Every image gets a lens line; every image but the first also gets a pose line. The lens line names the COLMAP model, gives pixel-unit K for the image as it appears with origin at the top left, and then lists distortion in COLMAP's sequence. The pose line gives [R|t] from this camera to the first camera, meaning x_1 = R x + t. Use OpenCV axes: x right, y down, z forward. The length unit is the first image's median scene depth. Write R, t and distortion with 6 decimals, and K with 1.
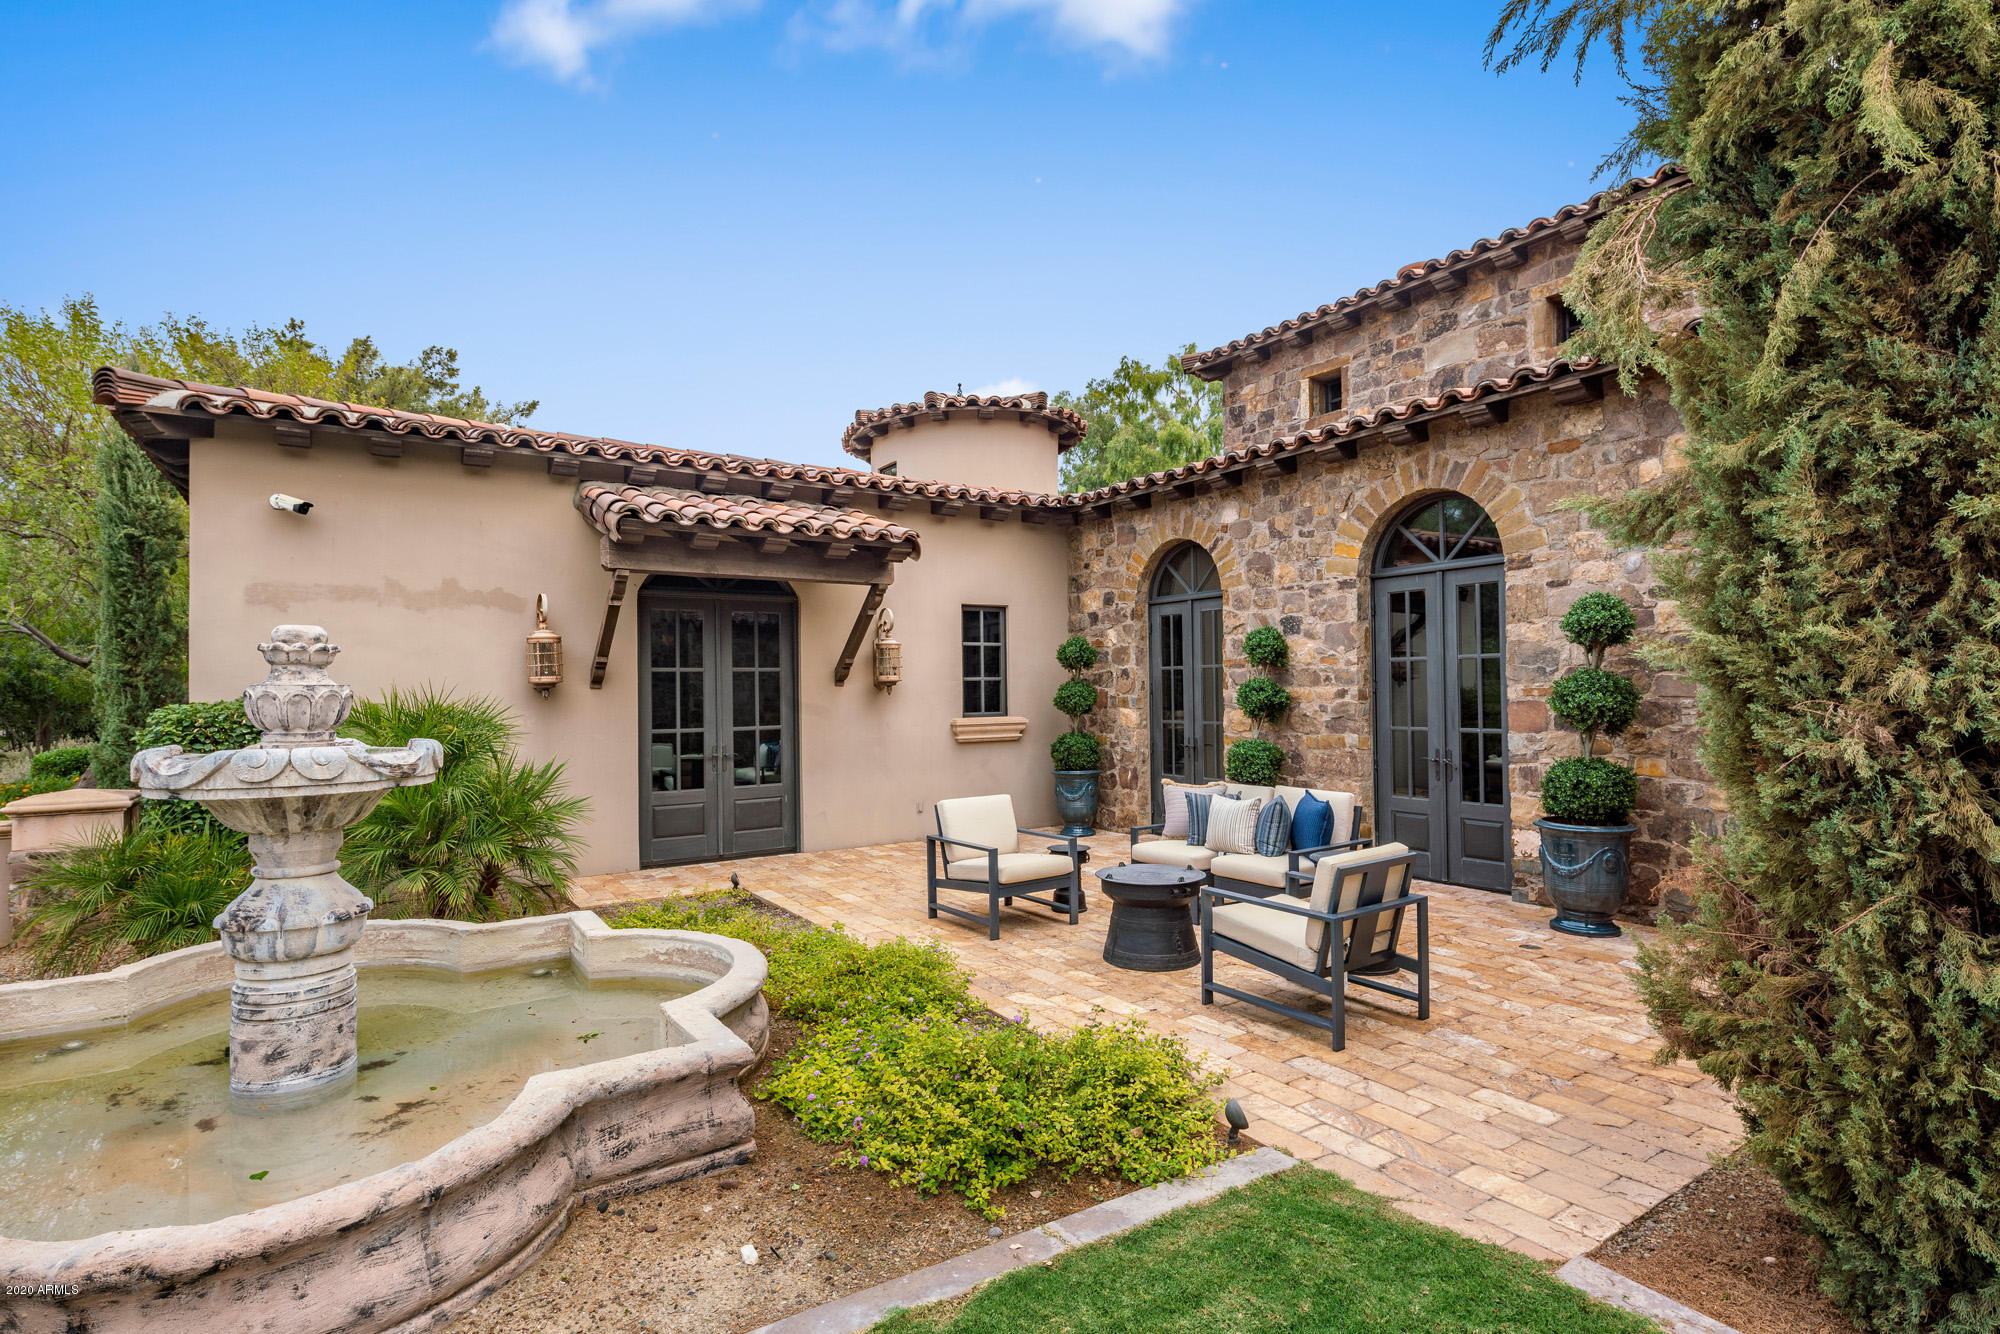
lens RADIAL K [[992.1, 0, 988.9], [0, 992.1, 671.5], [0, 0, 1]] dist [0.001697, -0.001323]
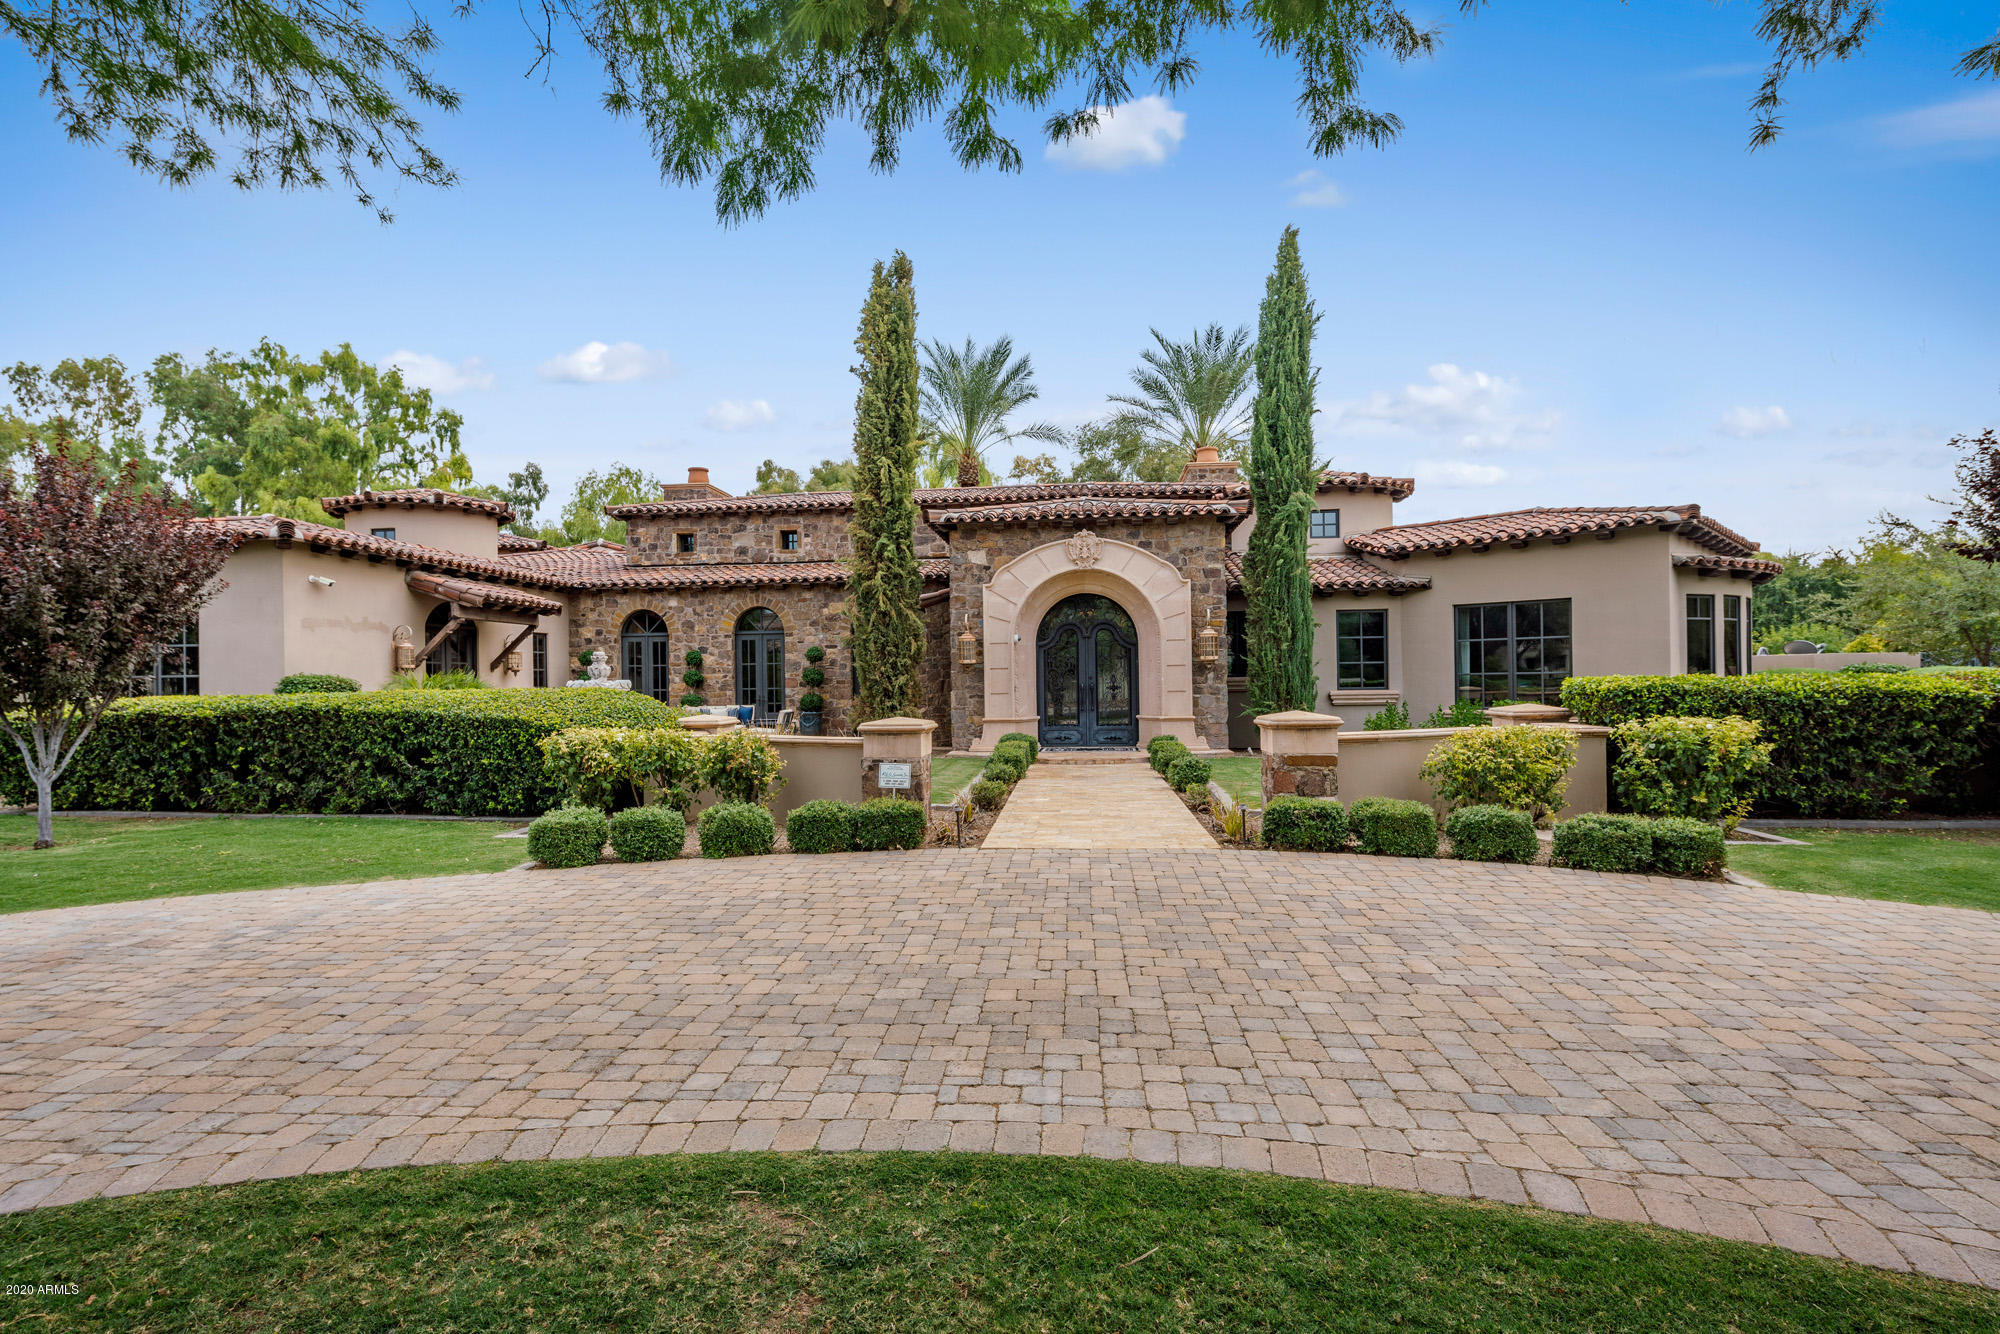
lens RADIAL K [[992.1, 0, 1008.8], [0, 992.1, 661.3], [0, 0, 1]] dist [0.001697, -0.001323]
pose [[0.630327, 0.021622, 0.776029, -1.096406], [-0.011563, 0.999763, -0.018464, 0.019314], [-0.776244, 0.002665, 0.630427, -1.141812]]
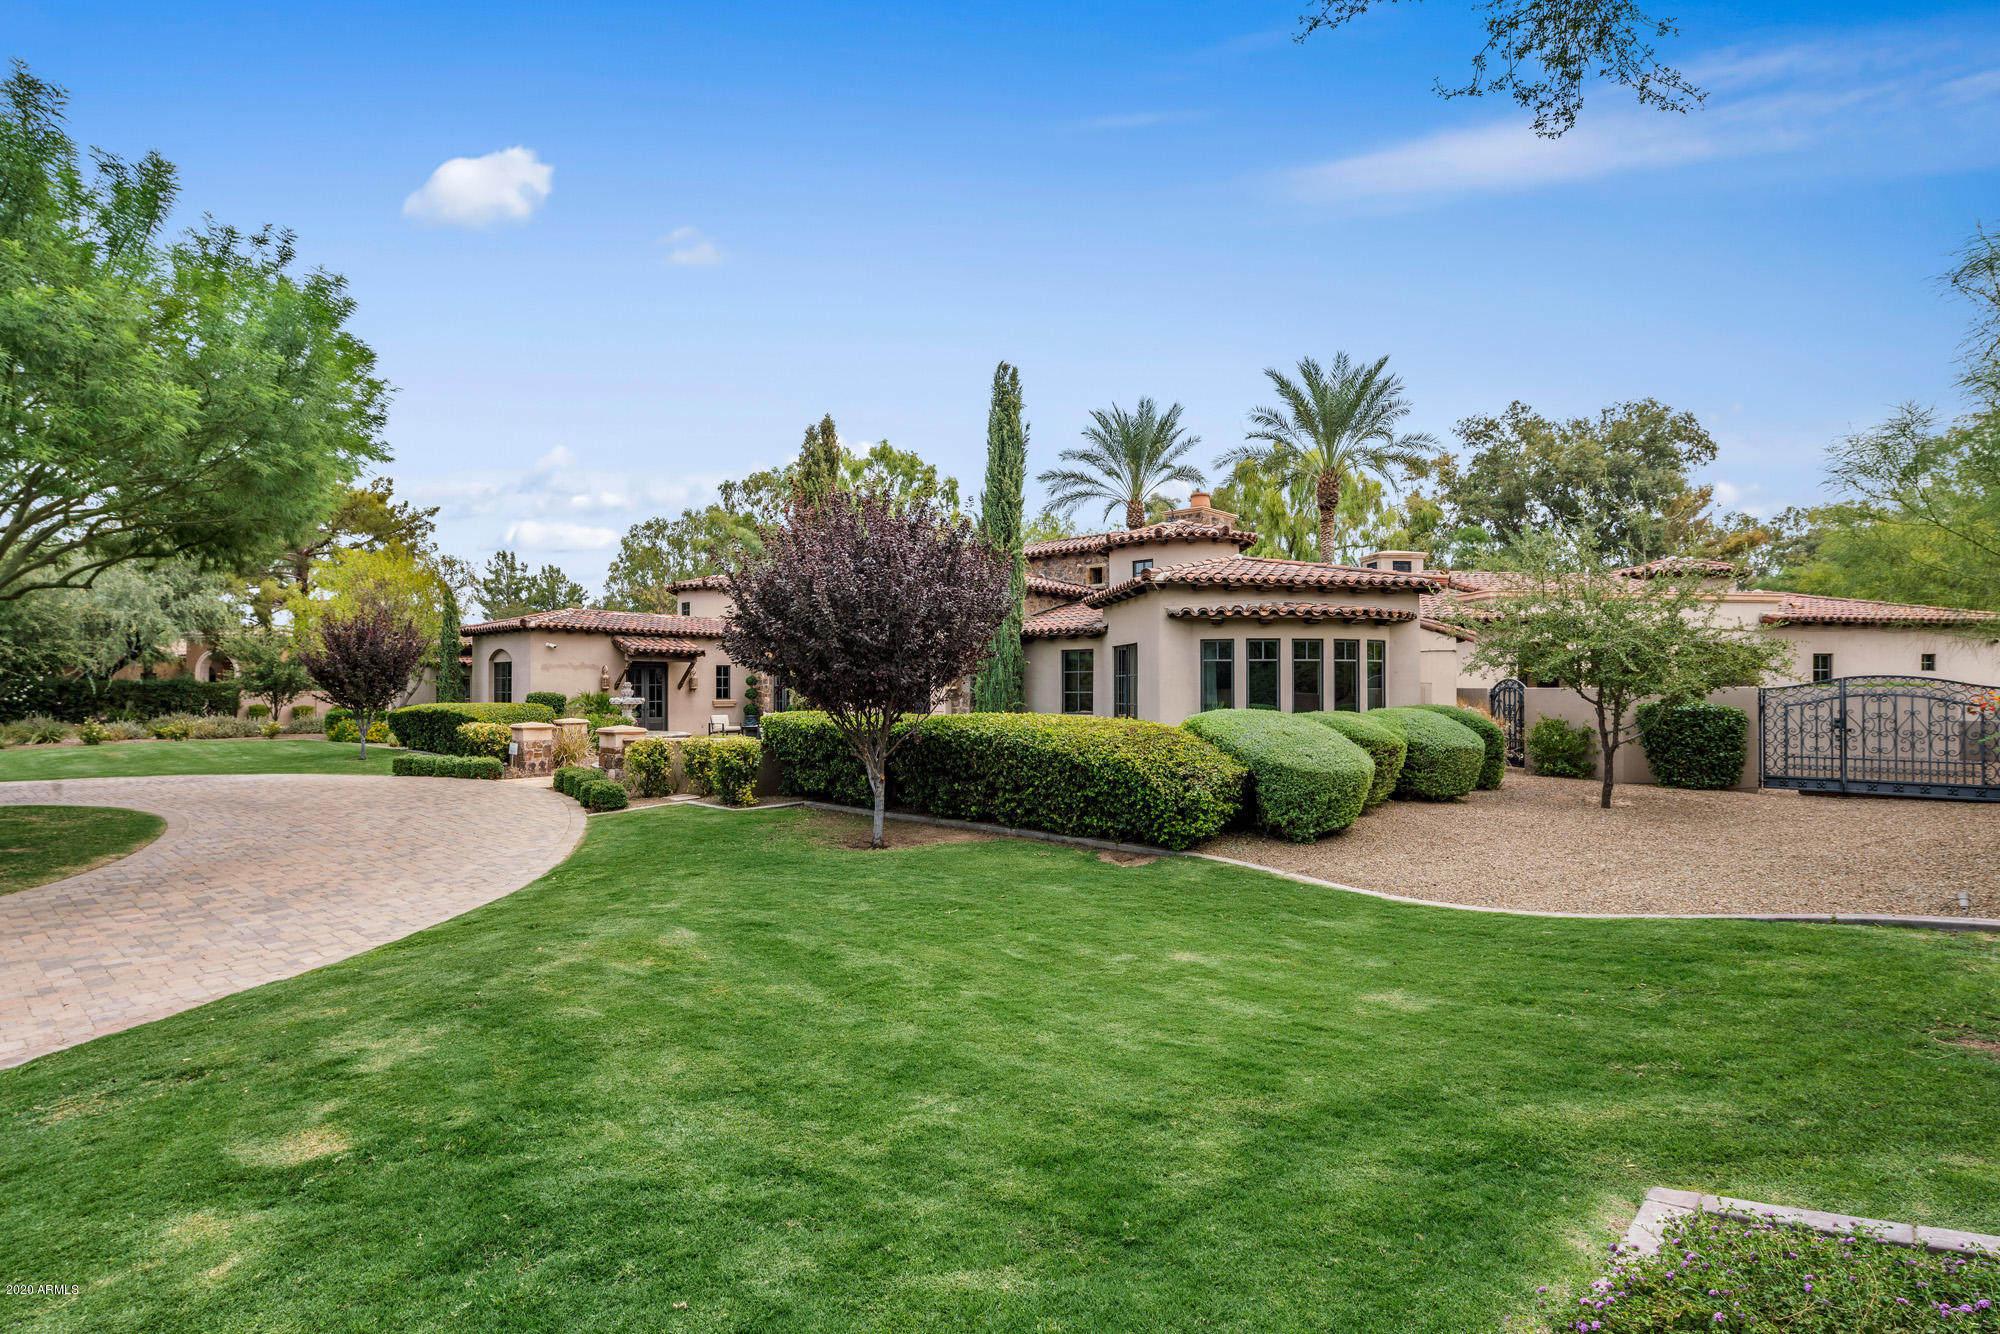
lens RADIAL K [[992.1, 0, 1004.5], [0, 992.1, 684.2], [0, 0, 1]] dist [0.001697, -0.001323]
pose [[0.965063, 0.012821, 0.261704, 0.040576], [-0.016330, 0.999803, 0.011239, -0.065326], [-0.261508, -0.015120, 0.965083, -2.775404]]
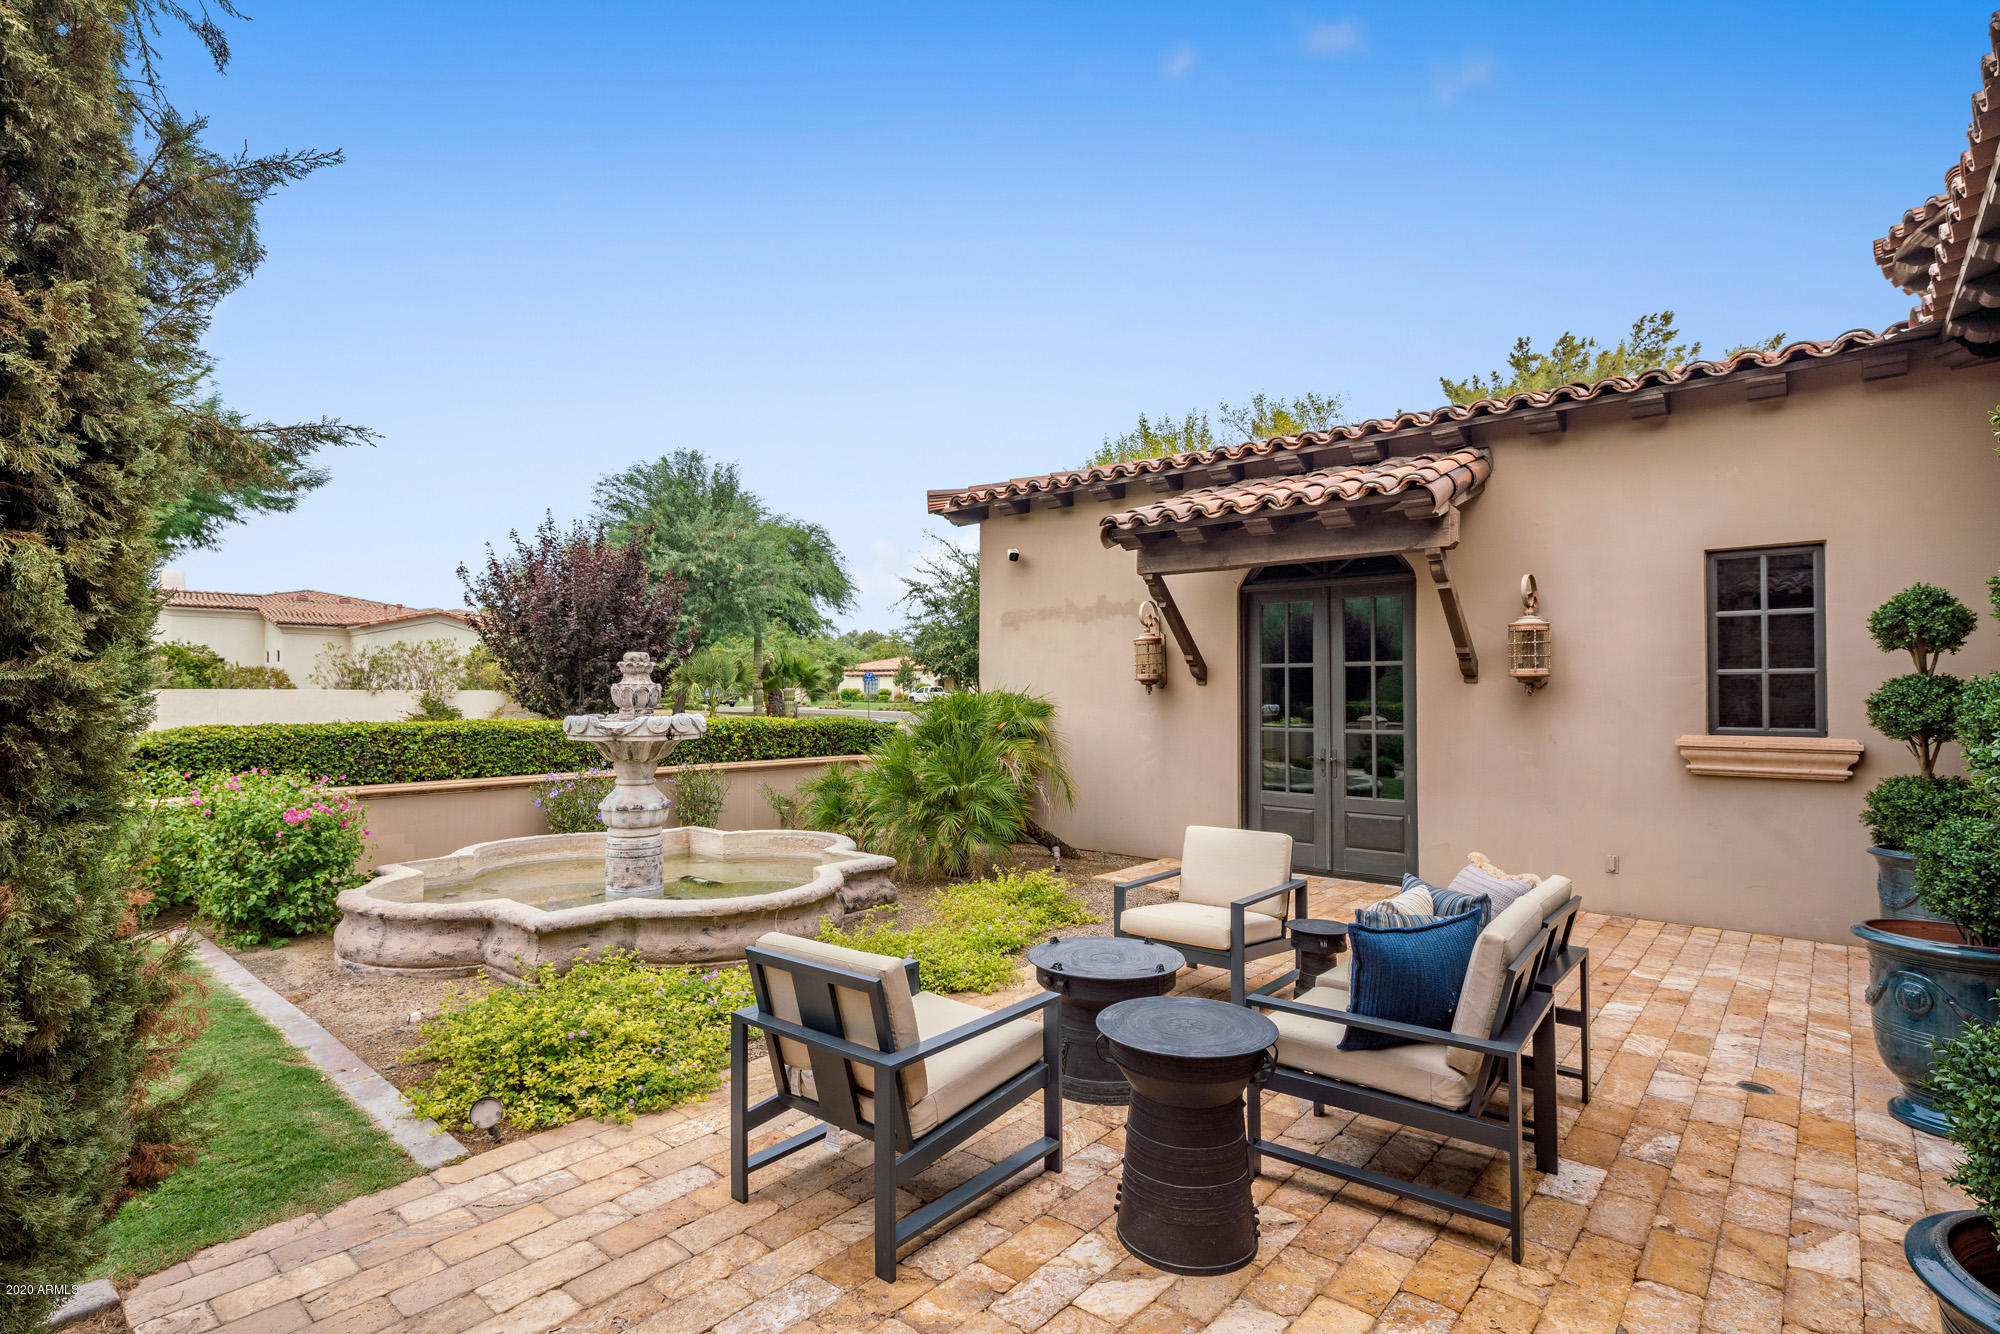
lens RADIAL K [[992.1, 0, 1004.5], [0, 992.1, 676.9], [0, 0, 1]] dist [0.001697, -0.001323]
pose [[0.257406, -0.002156, -0.966301, 0.522577], [0.015364, 0.999880, 0.001862, 0.002946], [0.966181, -0.015326, 0.257409, 0.480501]]
